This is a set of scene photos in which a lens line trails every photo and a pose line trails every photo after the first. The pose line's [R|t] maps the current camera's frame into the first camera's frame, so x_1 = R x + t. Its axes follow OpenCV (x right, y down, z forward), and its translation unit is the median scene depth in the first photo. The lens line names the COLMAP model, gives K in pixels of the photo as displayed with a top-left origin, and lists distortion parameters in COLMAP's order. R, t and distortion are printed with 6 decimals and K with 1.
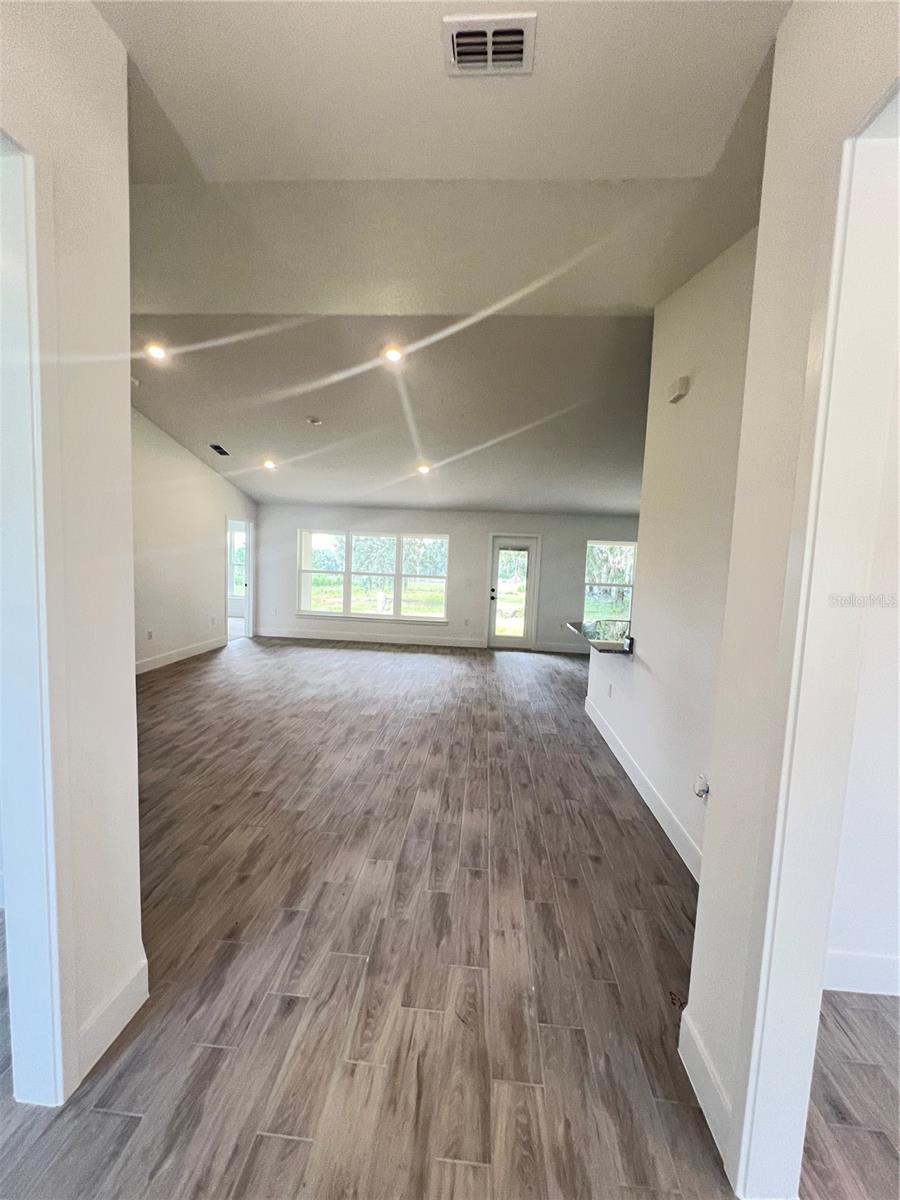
lens RADIAL K [[476.0, 0, 448.1], [0, 476.0, 601.7], [0, 0, 1]] dist [-0.002683, -0.000155]
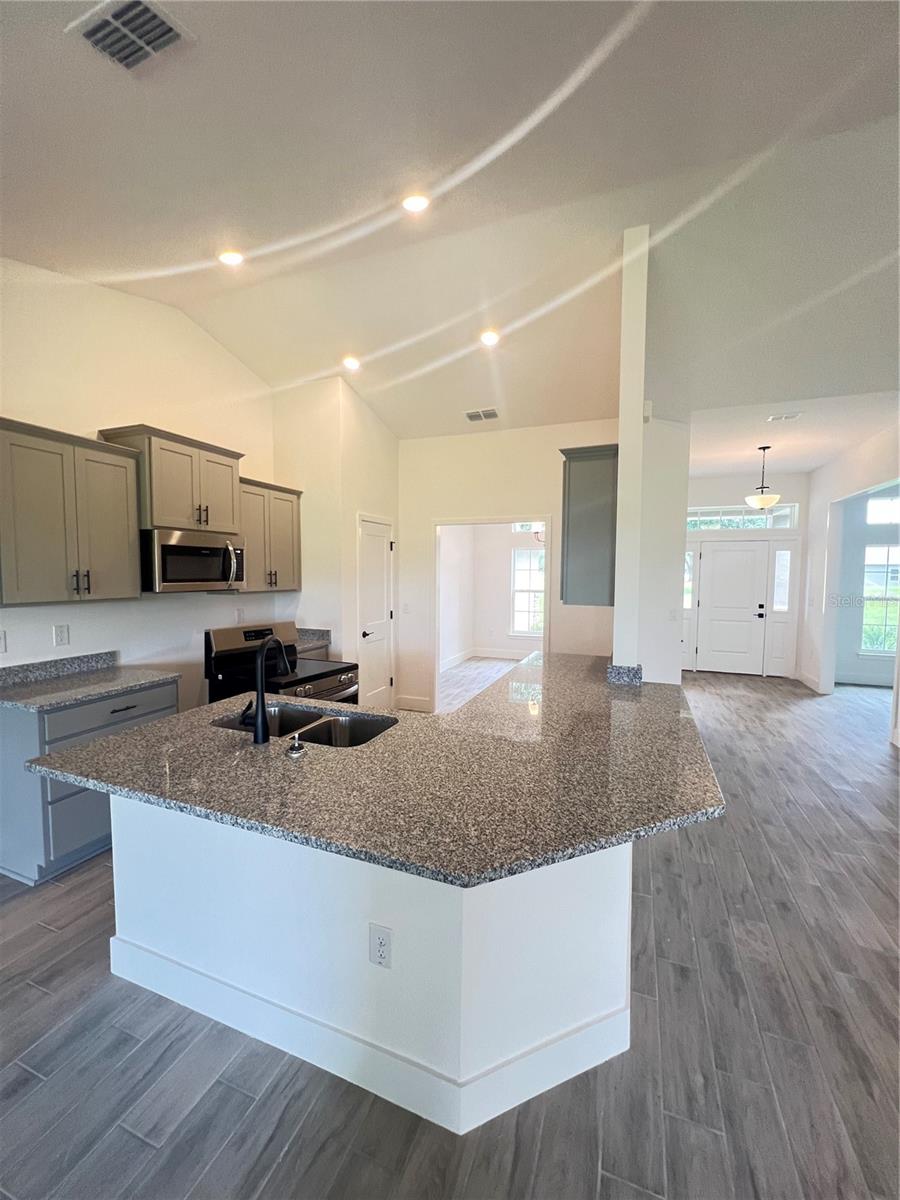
lens RADIAL K [[476.0, 0, 448.1], [0, 476.0, 601.7], [0, 0, 1]] dist [-0.002683, -0.000155]
pose [[-0.955348, -0.067306, 0.287714, 0.488617], [-0.021452, 0.986941, 0.159649, -0.148169], [-0.294702, 0.146348, -0.944316, 1.895067]]
